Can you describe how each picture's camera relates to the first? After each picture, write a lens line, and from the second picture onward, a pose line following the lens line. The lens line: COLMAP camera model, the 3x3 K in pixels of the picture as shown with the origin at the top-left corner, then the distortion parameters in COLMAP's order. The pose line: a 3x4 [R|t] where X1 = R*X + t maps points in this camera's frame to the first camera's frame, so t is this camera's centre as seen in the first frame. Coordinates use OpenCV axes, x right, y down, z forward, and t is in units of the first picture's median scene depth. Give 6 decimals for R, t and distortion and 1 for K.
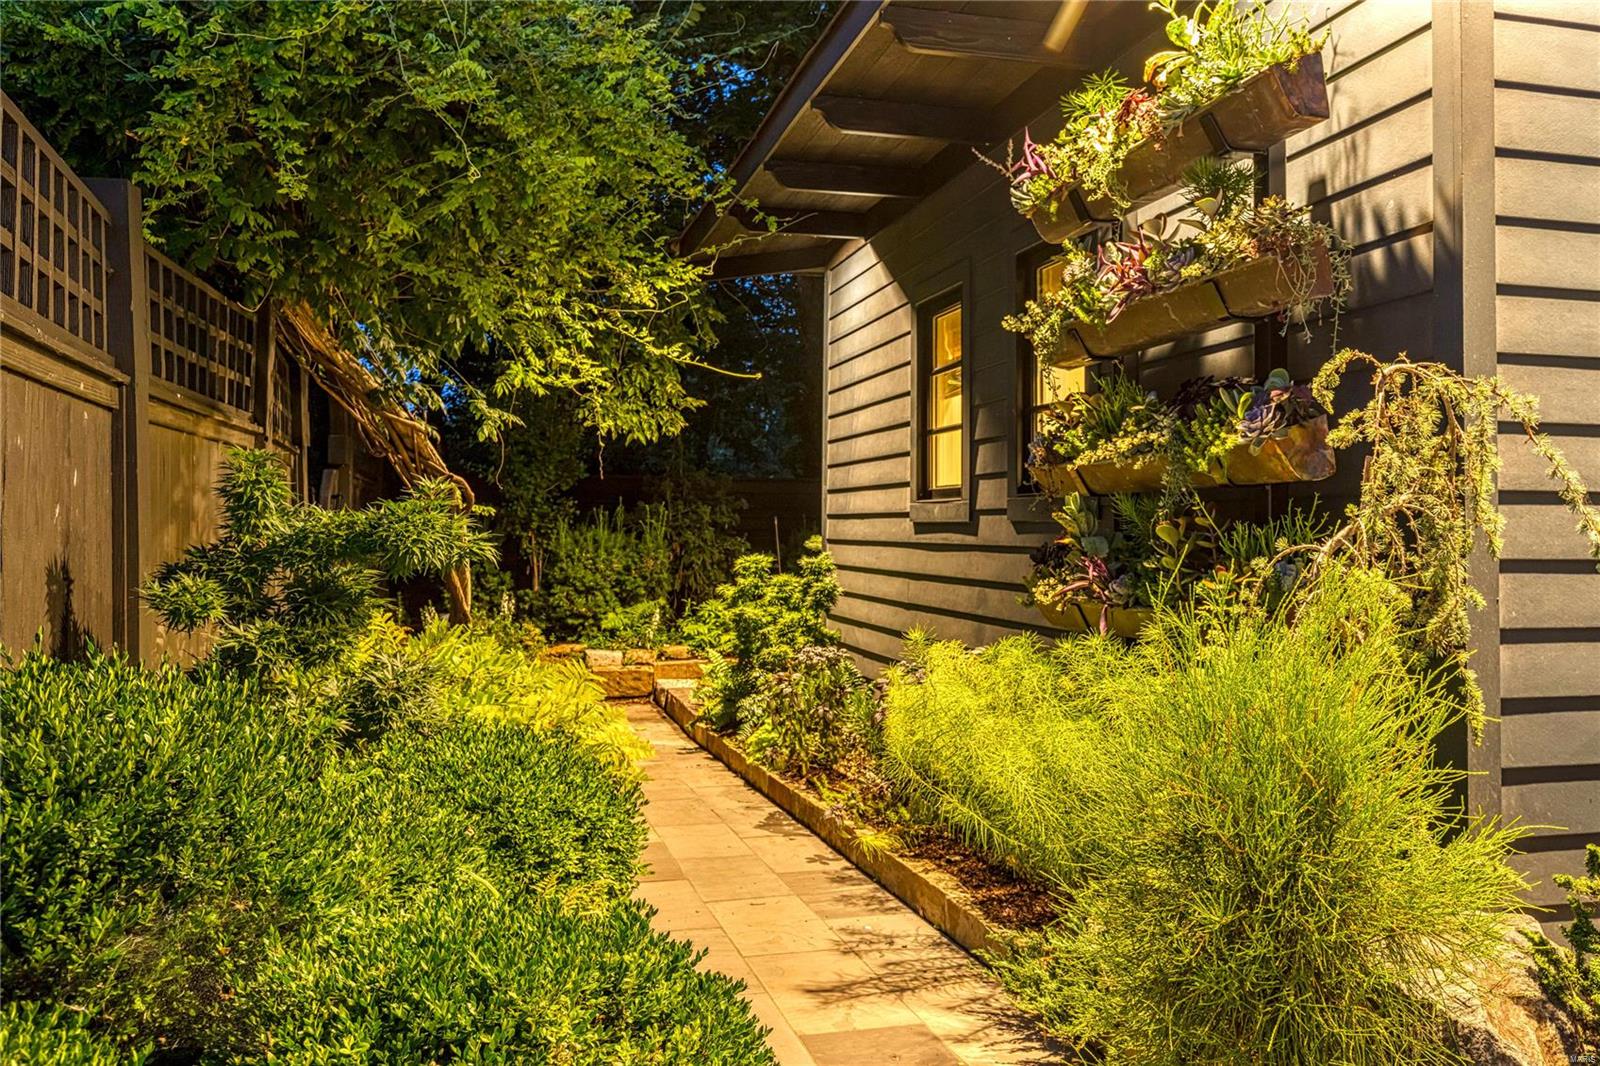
lens RADIAL K [[1282.5, 0, 801.8], [0, 1282.5, 531.9], [0, 0, 1]] dist [0.011848, -0.011223]
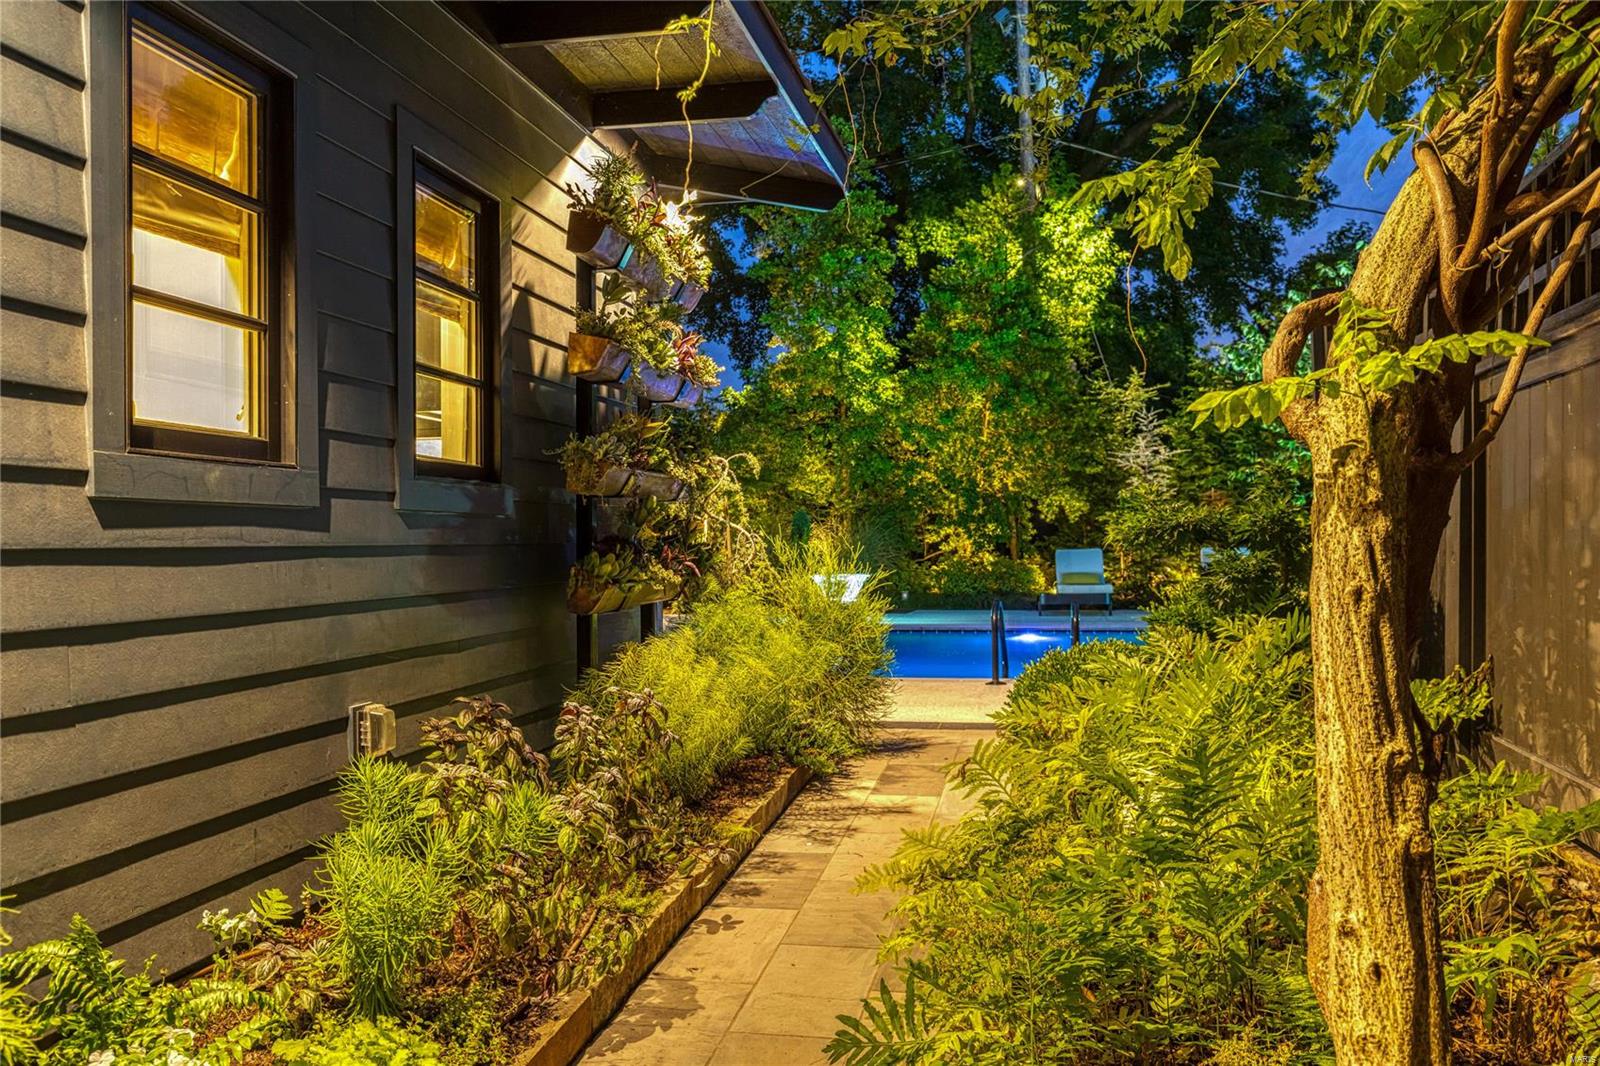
lens RADIAL K [[1282.5, 0, 801.6], [0, 1282.5, 538.7], [0, 0, 1]] dist [0.011848, -0.011223]
pose [[-0.904554, -0.000633, 0.426358, -0.379765], [0.000582, 0.999996, 0.002720, 0.005988], [-0.426358, 0.002709, -0.904550, 1.709754]]
